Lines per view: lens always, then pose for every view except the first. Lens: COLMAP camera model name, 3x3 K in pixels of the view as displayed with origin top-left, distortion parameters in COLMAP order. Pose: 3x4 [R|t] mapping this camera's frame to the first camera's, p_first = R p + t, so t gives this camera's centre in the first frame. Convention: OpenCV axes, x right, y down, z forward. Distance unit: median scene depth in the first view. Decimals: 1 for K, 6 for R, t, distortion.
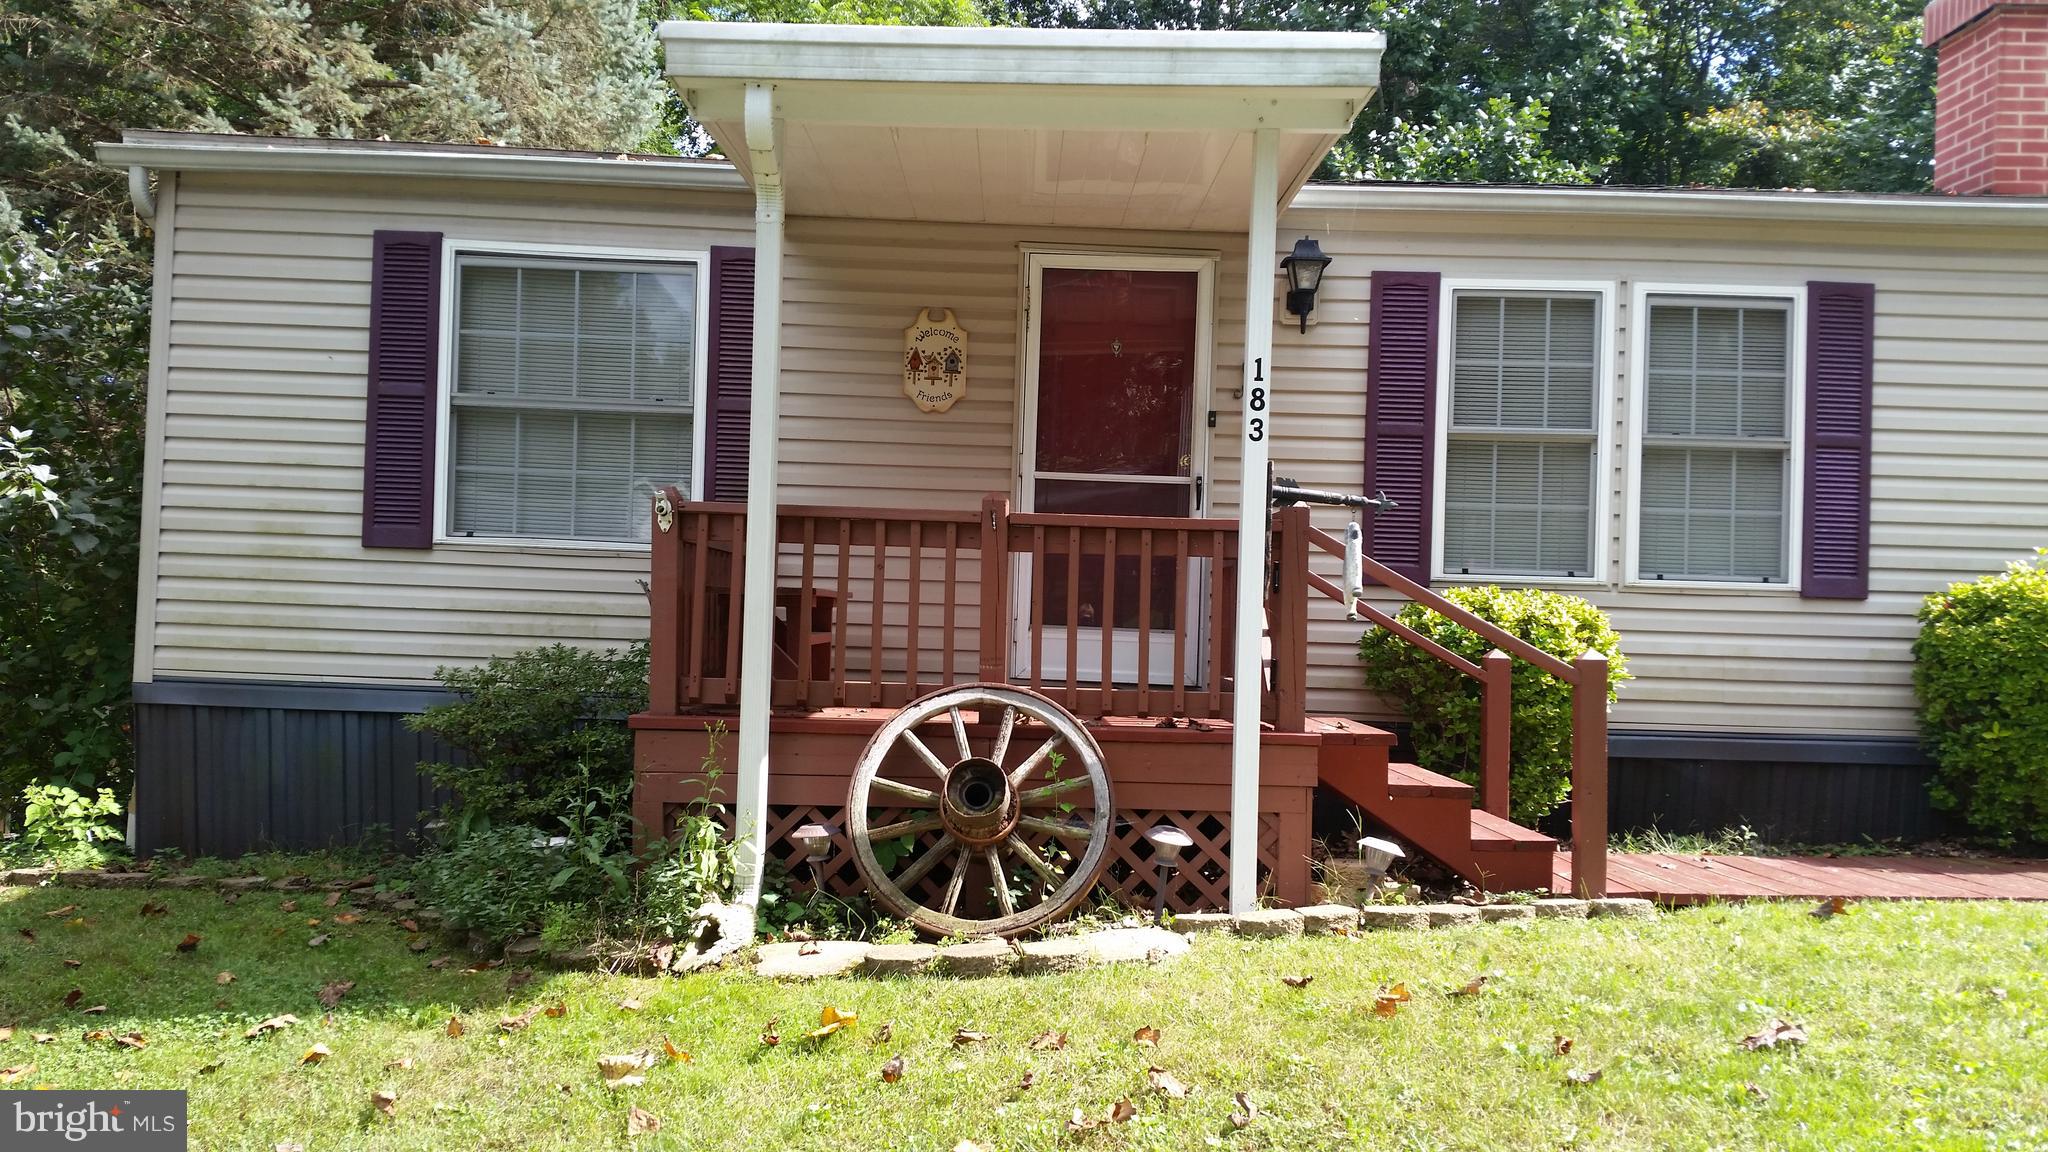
lens RADIAL K [[1662.0, 0, 1020.9], [0, 1662.0, 587.1], [0, 0, 1]] dist [0.127757, -0.222711]
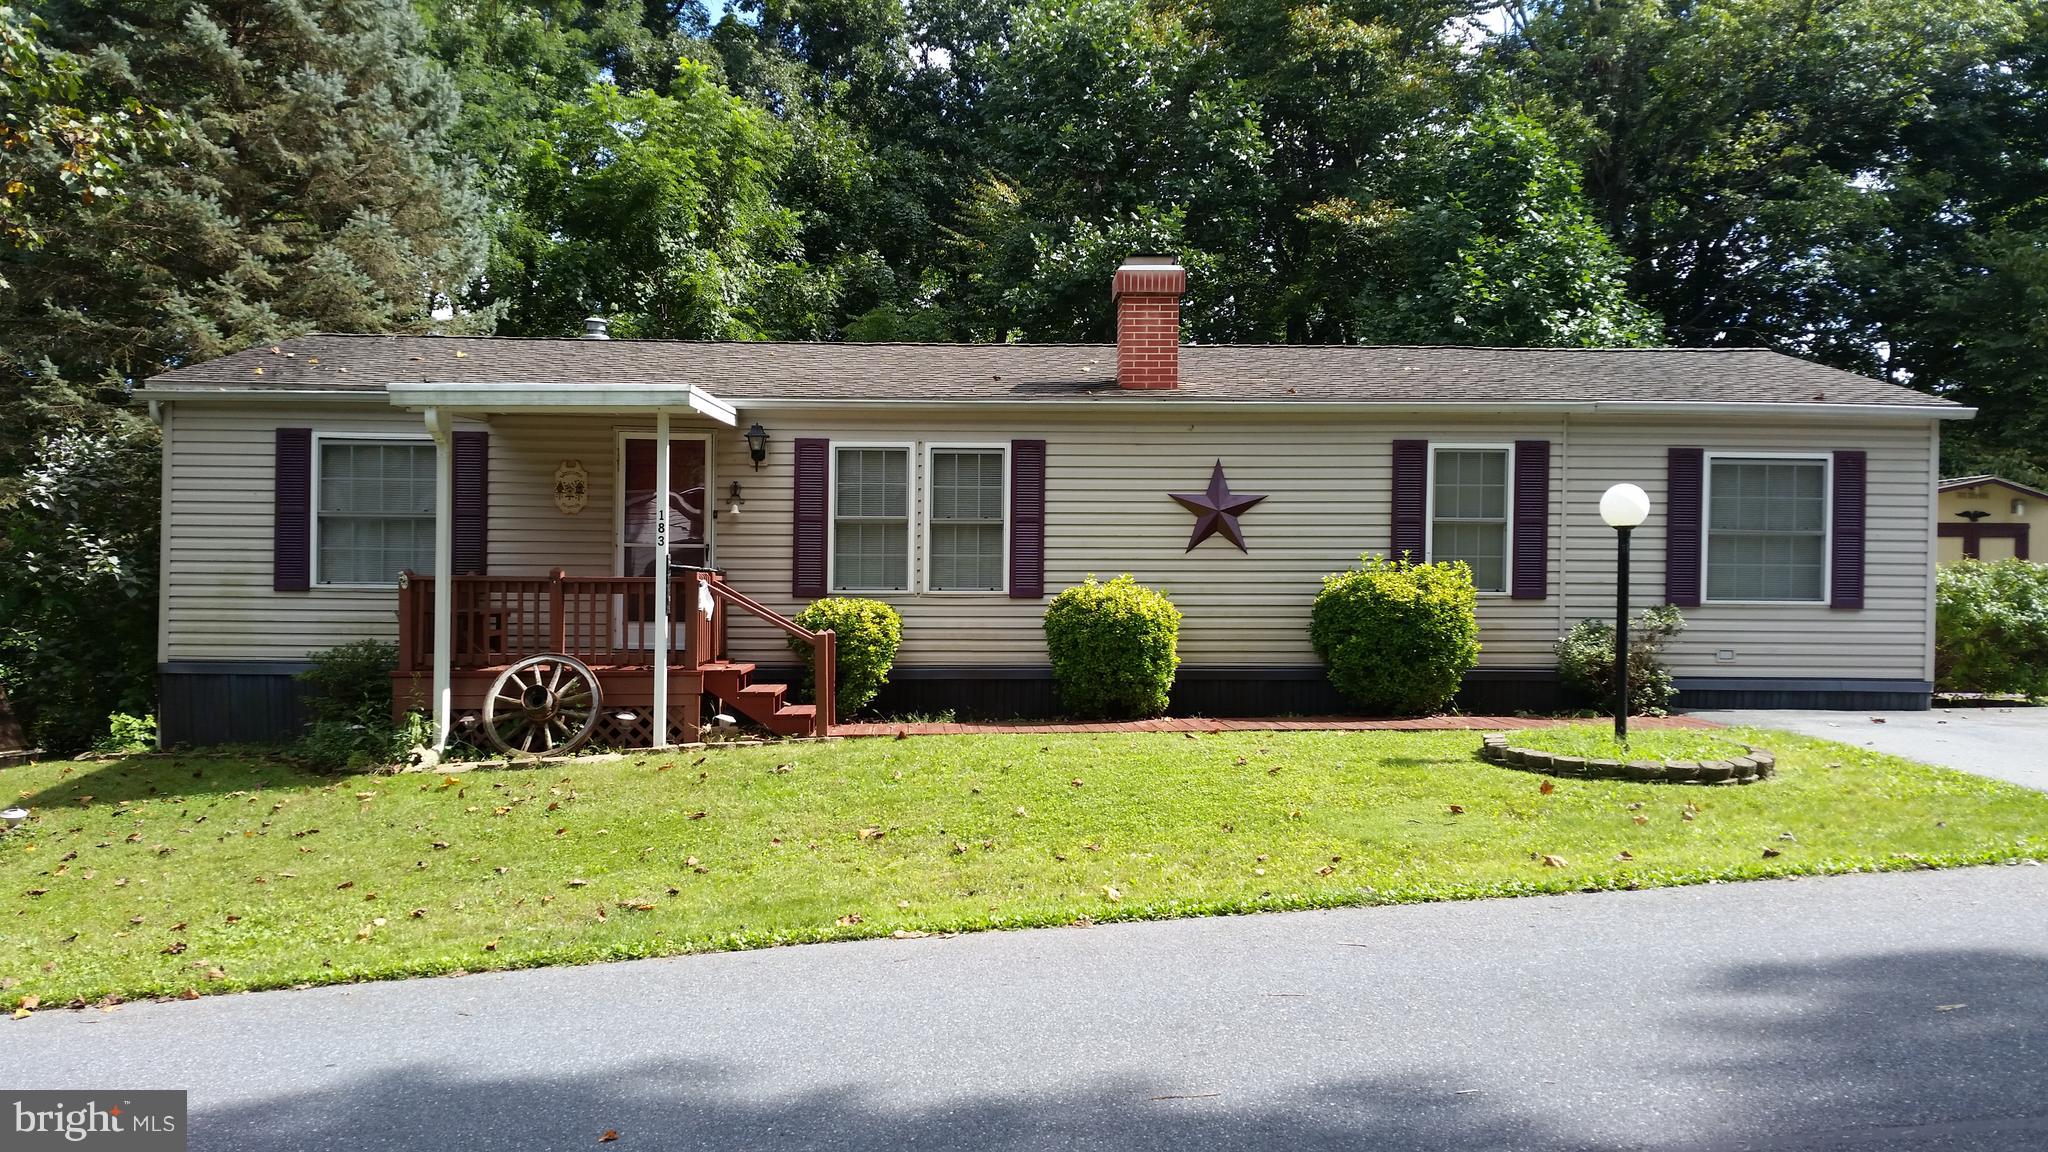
lens RADIAL K [[1907.7, 0, 1109.6], [0, 1907.7, 547.5], [0, 0, 1]] dist [0.205410, -0.405263]
pose [[0.999642, -0.024099, 0.011628, 0.557316], [0.024000, 0.999675, 0.008654, -0.070472], [-0.011833, -0.008372, 0.999895, -1.286220]]
